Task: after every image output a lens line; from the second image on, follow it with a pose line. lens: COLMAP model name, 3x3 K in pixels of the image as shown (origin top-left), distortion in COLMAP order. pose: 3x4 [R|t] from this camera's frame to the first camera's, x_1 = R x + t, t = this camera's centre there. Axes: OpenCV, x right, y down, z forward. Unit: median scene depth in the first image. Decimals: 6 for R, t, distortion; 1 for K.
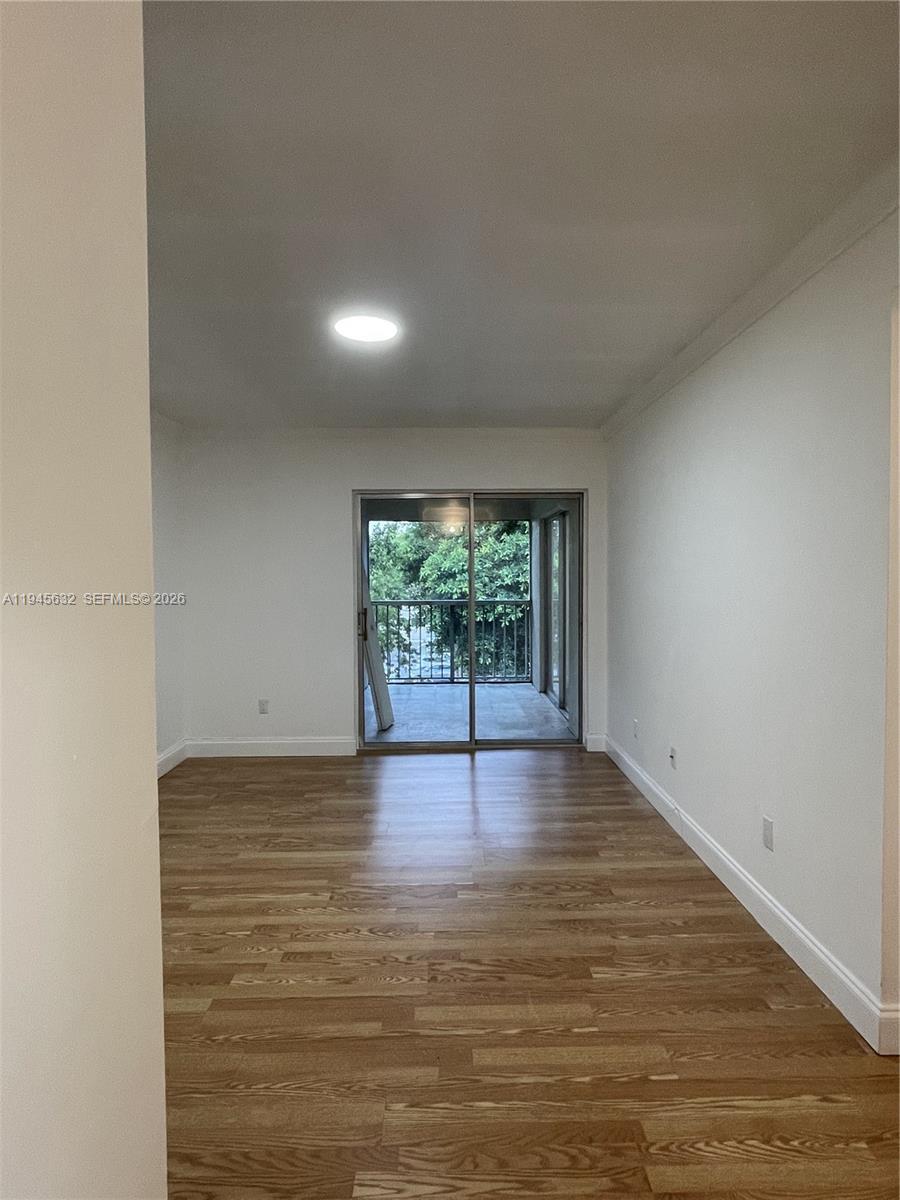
lens RADIAL K [[659.1, 0, 450.0], [0, 659.1, 600.0], [0, 0, 1]] dist [0.002771, -0.000503]
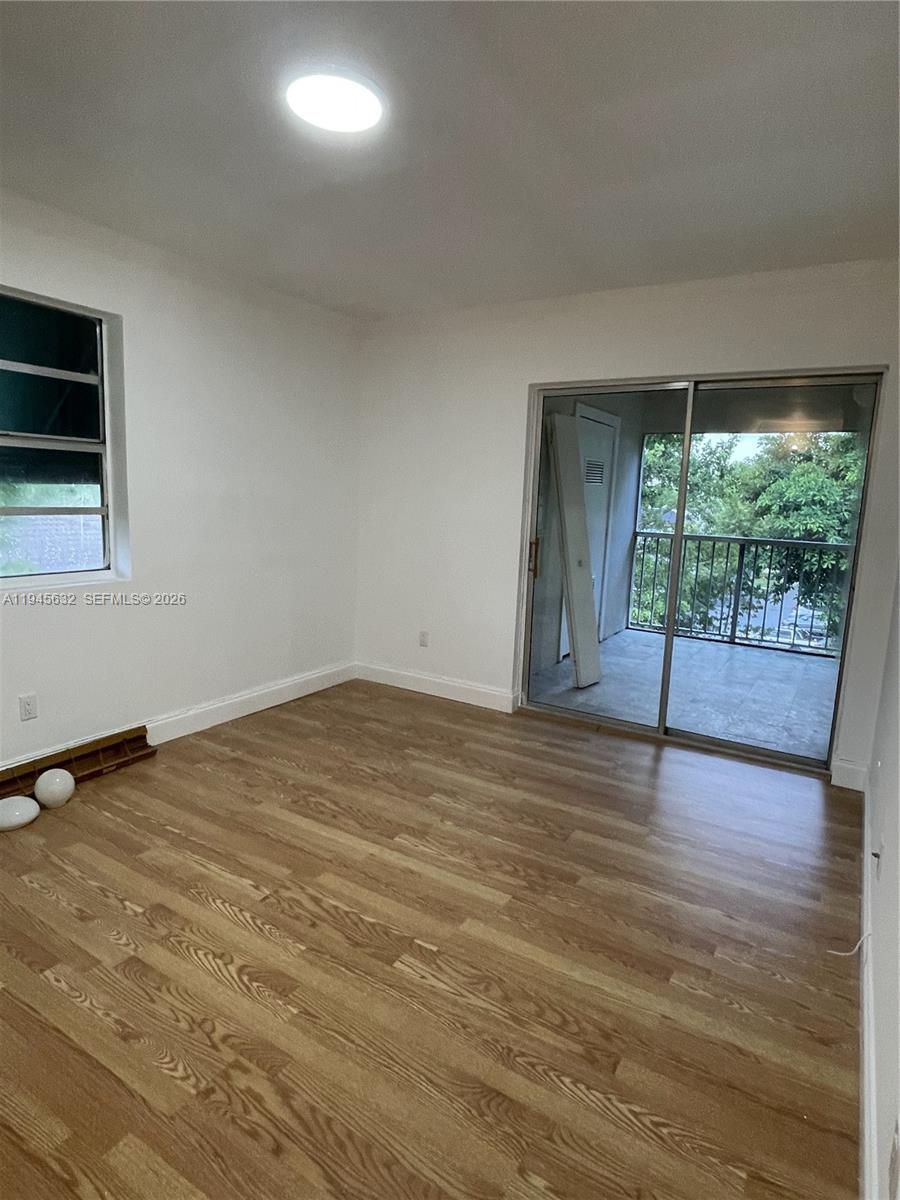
lens RADIAL K [[659.1, 0, 450.0], [0, 659.1, 600.0], [0, 0, 1]] dist [0.002771, -0.000503]
pose [[0.845644, 0.125559, -0.518769, 0.307027], [-0.066200, 0.989106, 0.131483, -0.015797], [0.529626, -0.076845, 0.844743, 0.396685]]
